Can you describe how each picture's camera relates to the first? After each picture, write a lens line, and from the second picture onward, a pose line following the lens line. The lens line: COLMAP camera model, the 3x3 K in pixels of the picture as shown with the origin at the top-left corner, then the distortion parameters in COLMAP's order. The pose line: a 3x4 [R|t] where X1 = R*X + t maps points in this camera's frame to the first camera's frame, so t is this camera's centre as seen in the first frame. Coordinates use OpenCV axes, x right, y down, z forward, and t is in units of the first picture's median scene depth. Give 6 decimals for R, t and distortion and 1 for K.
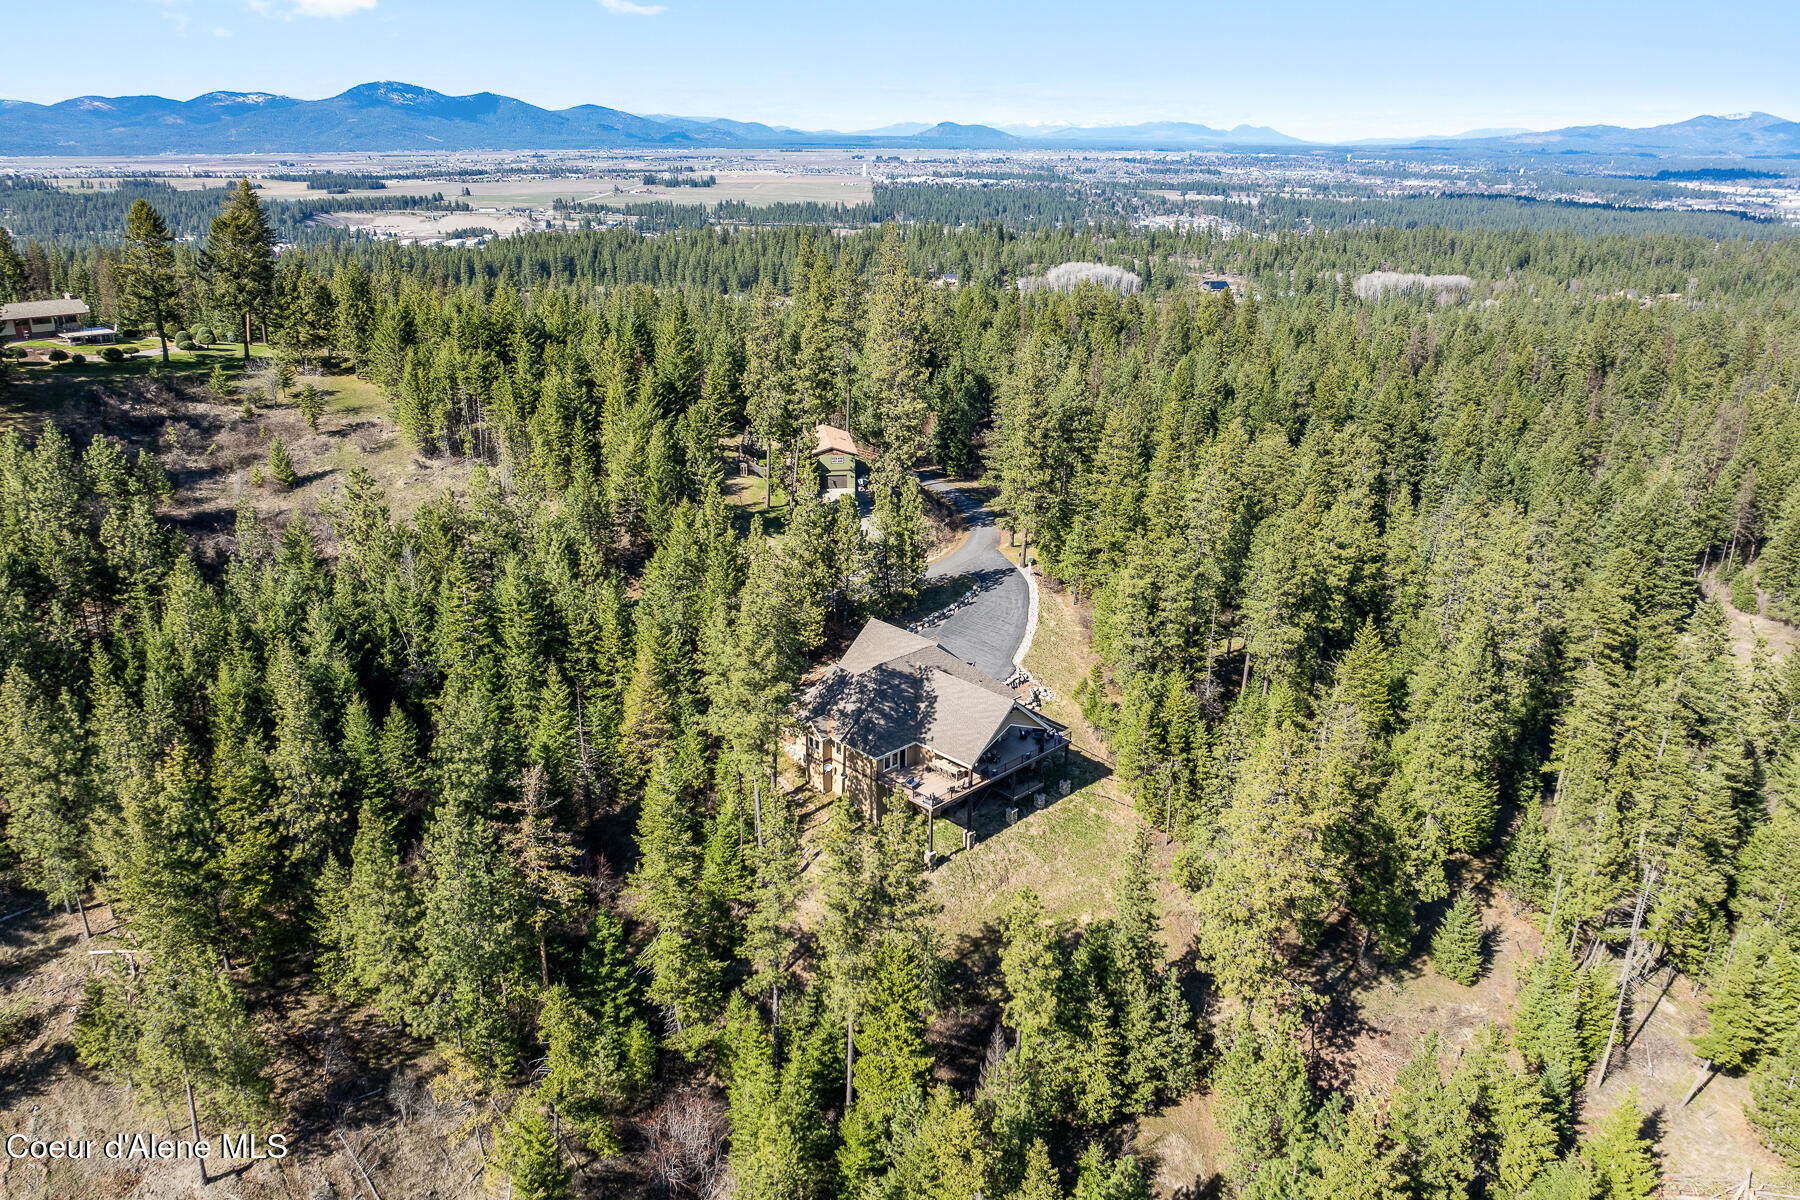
lens RADIAL K [[1239.9, 0, 900.0], [0, 1239.9, 600.0], [0, 0, 1]] dist [-0.045123, 0.005283]
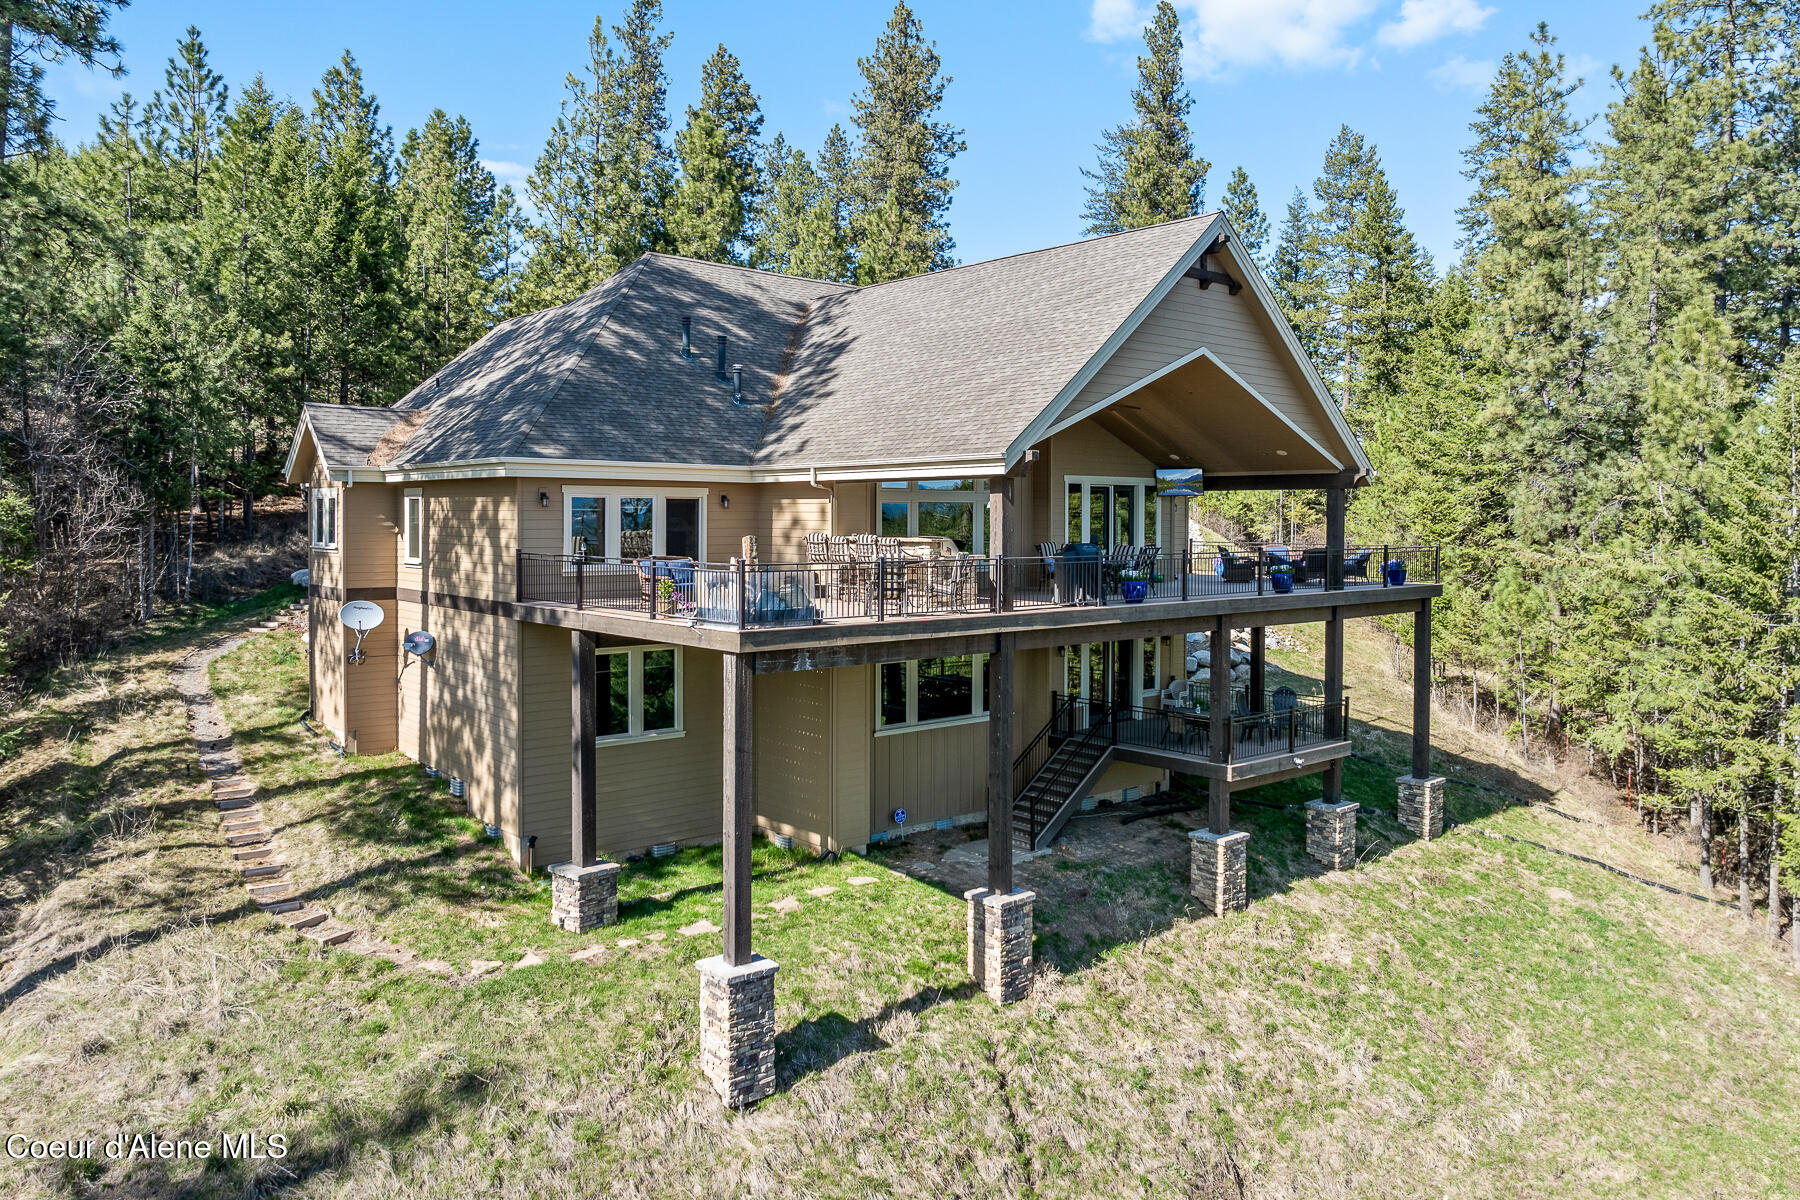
lens RADIAL K [[1239.9, 0, 900.0], [0, 1239.9, 600.0], [0, 0, 1]] dist [-0.045123, 0.005283]
pose [[0.997741, 0.000274, -0.067178, 0.052550], [-0.019387, 0.958623, -0.284019, 0.193982], [0.064320, 0.284680, 0.956462, 0.803023]]
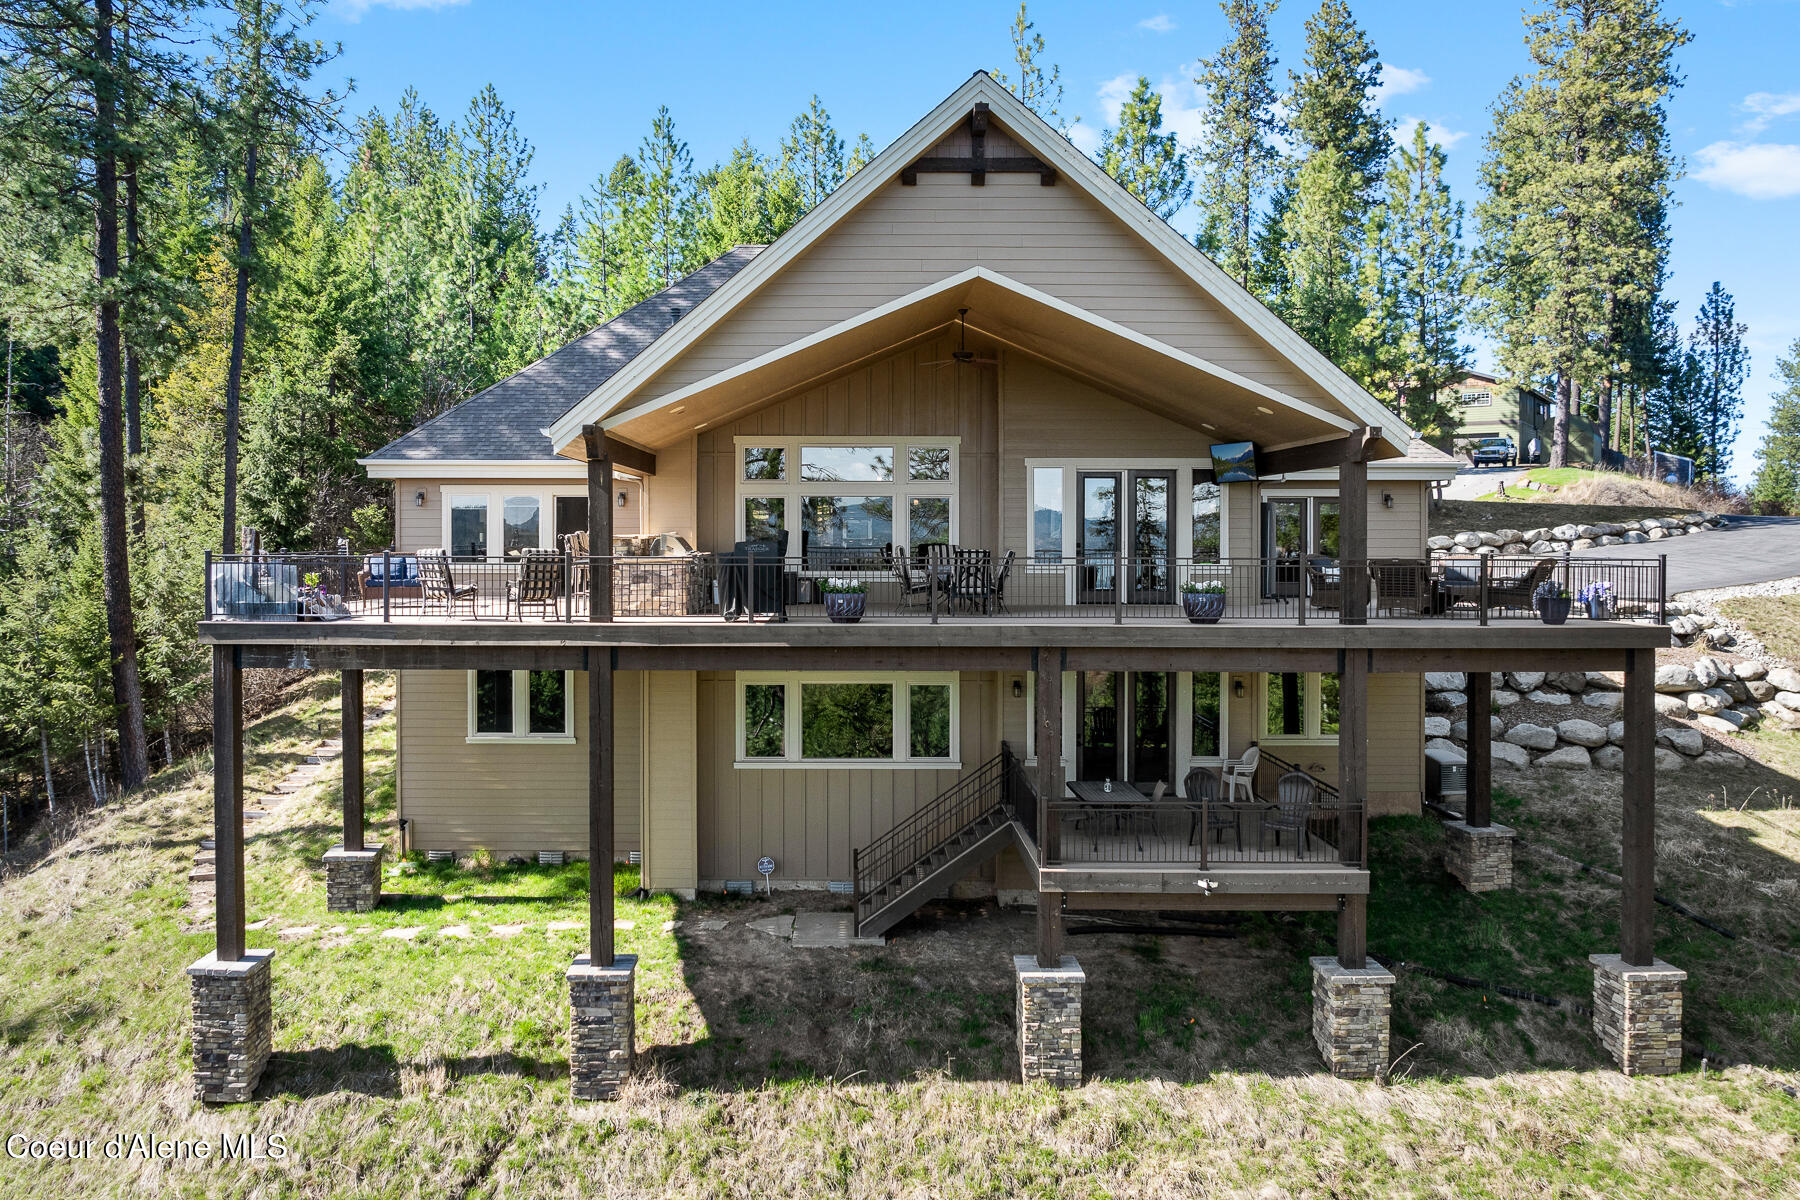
lens RADIAL K [[1283.5, 0, 900.2], [0, 1283.5, 577.6], [0, 0, 1]] dist [-0.042148, 0.001689]
pose [[0.717820, 0.016276, -0.696038, 0.181392], [-0.238505, 0.944985, -0.223872, 0.166502], [0.654102, 0.326708, 0.682212, 0.888905]]
